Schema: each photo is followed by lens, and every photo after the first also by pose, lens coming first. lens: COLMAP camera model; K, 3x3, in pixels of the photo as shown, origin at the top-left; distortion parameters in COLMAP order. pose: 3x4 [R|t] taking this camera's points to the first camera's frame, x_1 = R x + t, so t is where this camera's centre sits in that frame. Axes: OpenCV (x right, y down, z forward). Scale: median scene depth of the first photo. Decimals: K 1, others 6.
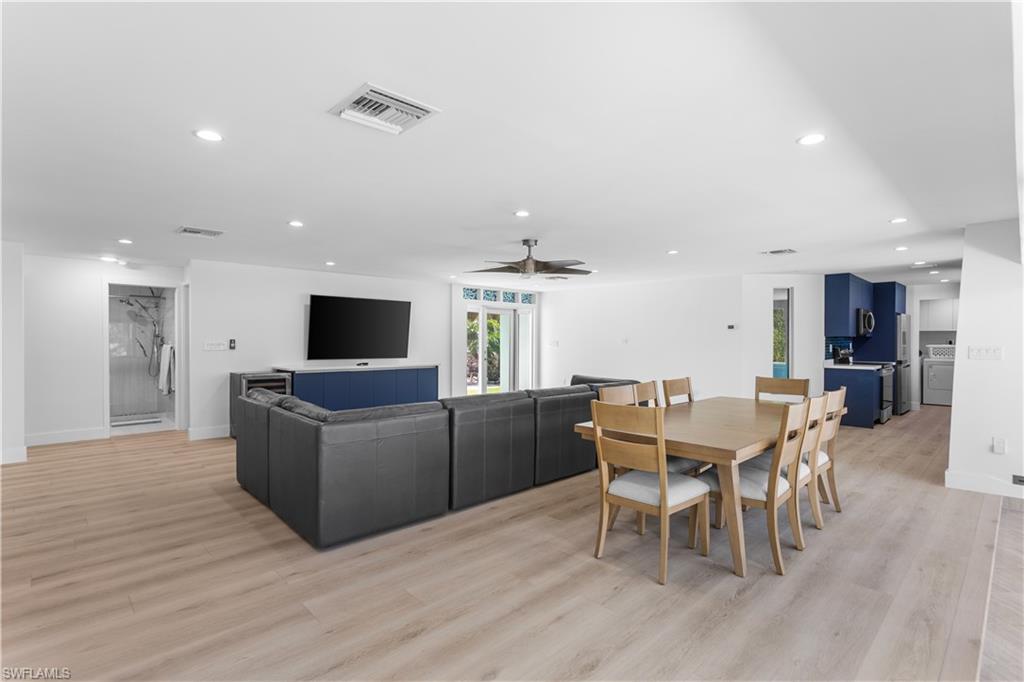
lens RADIAL K [[488.5, 0, 512.0], [0, 488.5, 341.0], [0, 0, 1]] dist [0.003228, 0.000543]
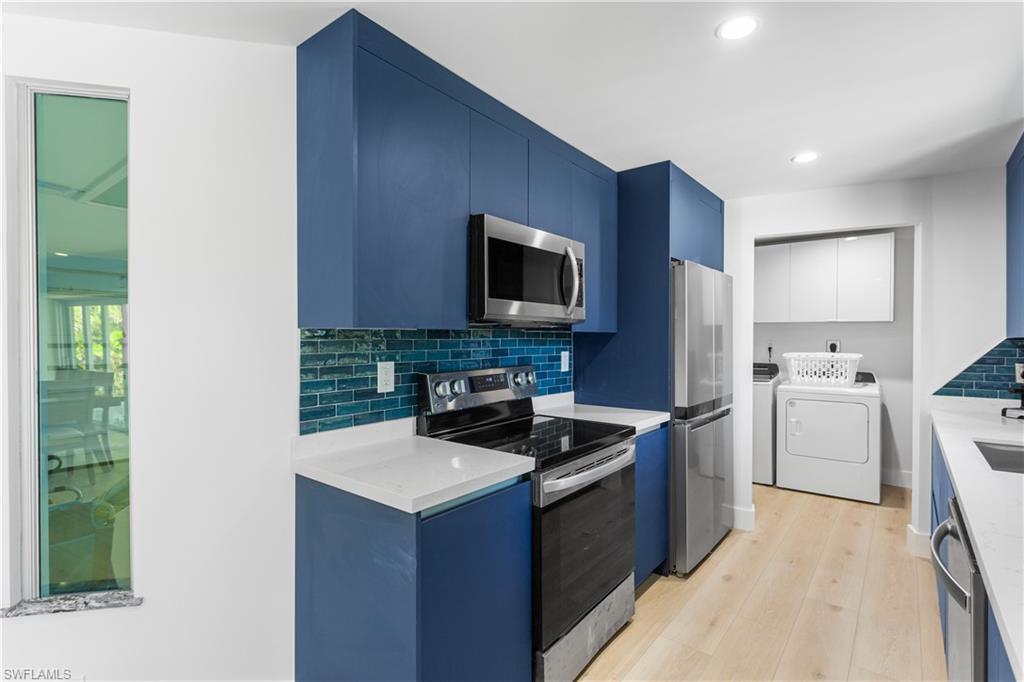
lens RADIAL K [[488.5, 0, 512.0], [0, 488.5, 341.0], [0, 0, 1]] dist [0.003228, 0.000543]
pose [[0.991042, -0.001565, 0.133540, 0.617947], [0.001880, 0.999996, -0.002234, -0.002890], [-0.133536, 0.002465, 0.991041, 0.675326]]
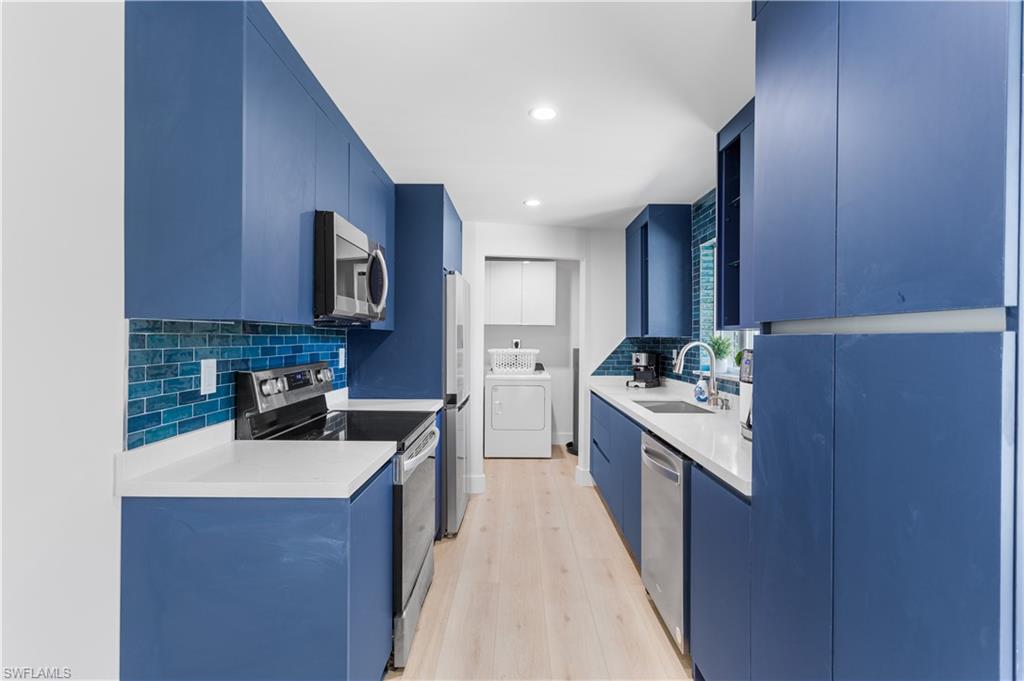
lens RADIAL K [[488.5, 0, 512.0], [0, 488.5, 340.5], [0, 0, 1]] dist [0.003228, 0.000543]
pose [[0.698141, 0.000598, 0.715960, 0.534542], [0.001485, 0.999996, -0.002284, -0.000941], [-0.715959, 0.002658, 0.698137, 0.678981]]
